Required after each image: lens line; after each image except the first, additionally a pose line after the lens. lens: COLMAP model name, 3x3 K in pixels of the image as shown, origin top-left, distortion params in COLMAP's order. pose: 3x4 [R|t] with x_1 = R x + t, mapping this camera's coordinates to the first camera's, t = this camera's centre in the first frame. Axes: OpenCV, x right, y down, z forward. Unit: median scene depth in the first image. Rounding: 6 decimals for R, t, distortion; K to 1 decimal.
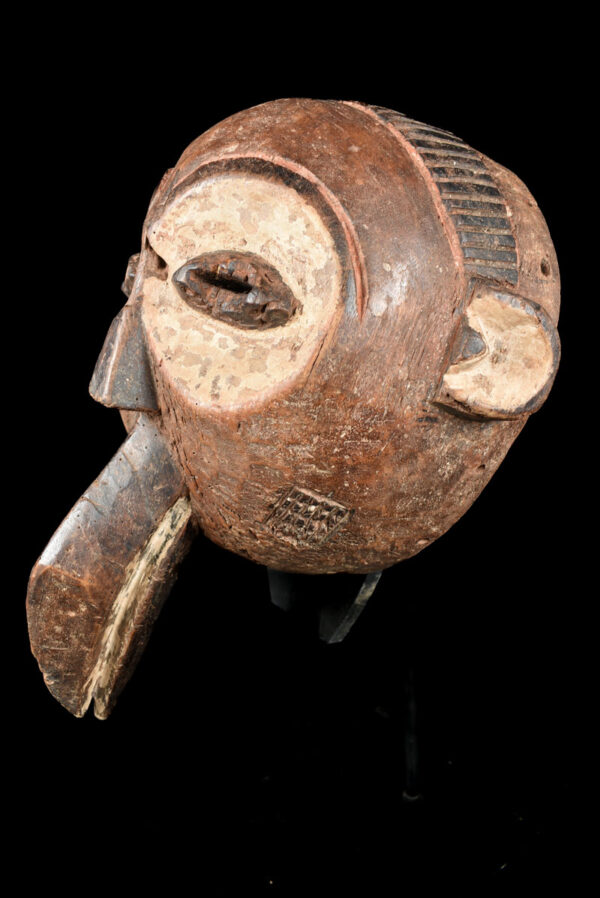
lens RADIAL K [[706.2, 0, 300.0], [0, 706.2, 449.0], [0, 0, 1]] dist [-0.114317, 0.000342]
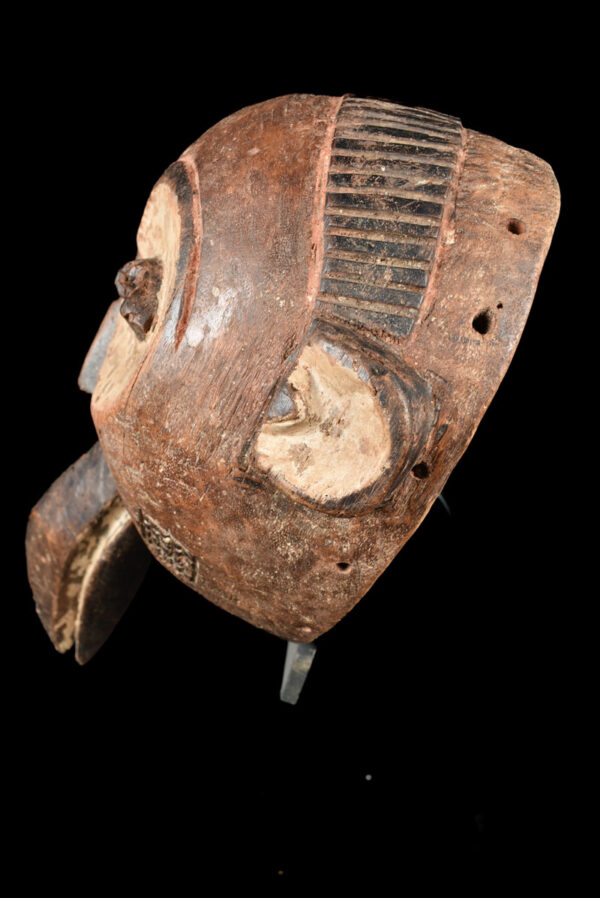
lens RADIAL K [[706.2, 0, 300.0], [0, 706.2, 449.0], [0, 0, 1]] dist [-0.114317, 0.000342]
pose [[0.764591, 0.258318, -0.590484, 0.723178], [-0.258806, 0.962113, 0.085778, -0.169349], [0.590271, 0.087235, 0.802478, 0.381432]]
